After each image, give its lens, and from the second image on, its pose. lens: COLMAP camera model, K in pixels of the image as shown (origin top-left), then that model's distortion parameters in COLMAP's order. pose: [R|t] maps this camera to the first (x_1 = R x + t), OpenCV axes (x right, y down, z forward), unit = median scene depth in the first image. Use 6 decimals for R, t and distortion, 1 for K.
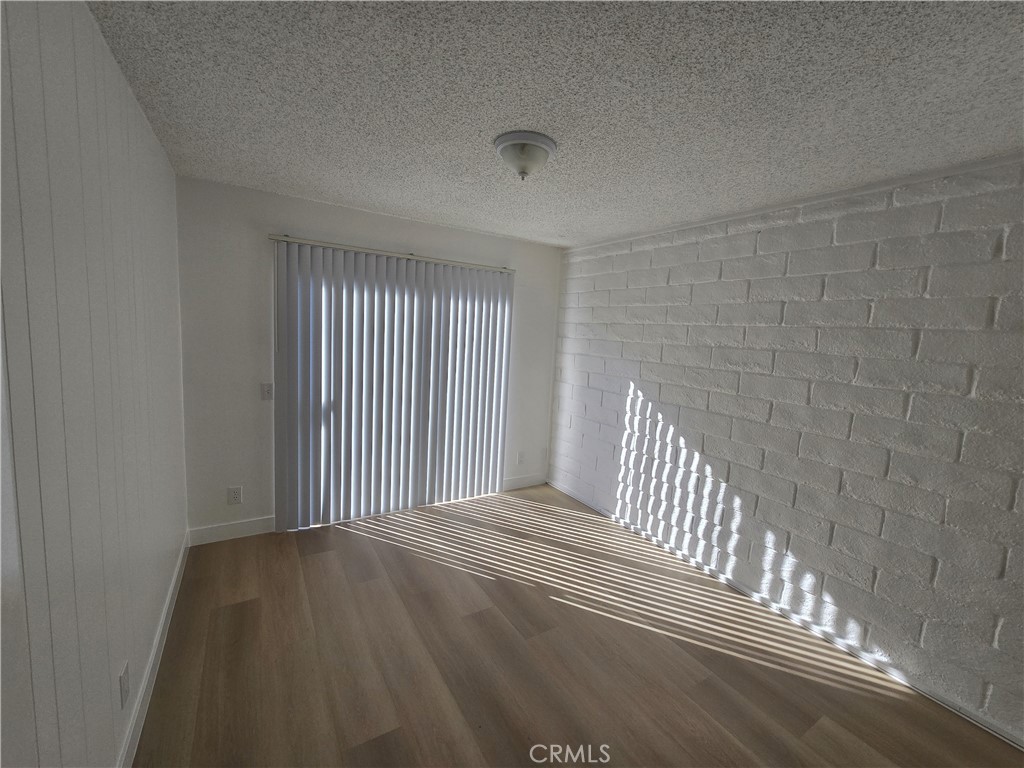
lens RADIAL K [[419.0, 0, 513.2], [0, 419.0, 375.9], [0, 0, 1]] dist [-0.003059, 0.000006]
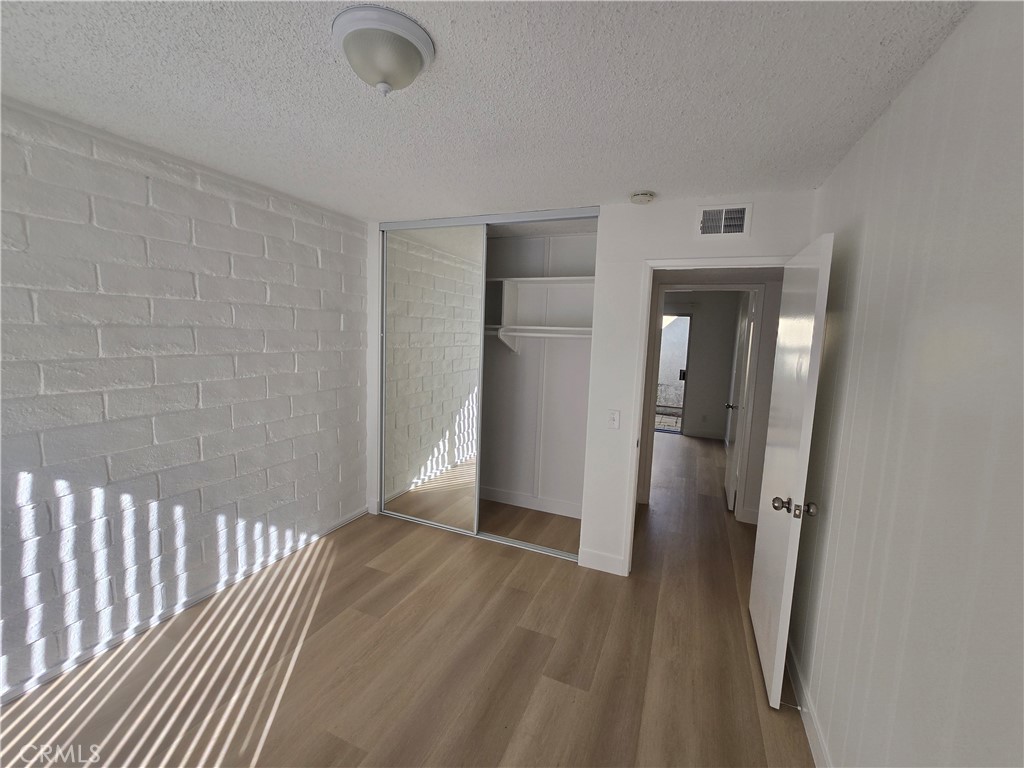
lens RADIAL K [[419.0, 0, 513.2], [0, 419.0, 375.9], [0, 0, 1]] dist [-0.003059, 0.000006]
pose [[-0.565500, -0.162566, 0.808568, -0.493663], [0.020599, 0.977291, 0.210896, -0.130308], [-0.824491, 0.135918, -0.549310, 0.915276]]
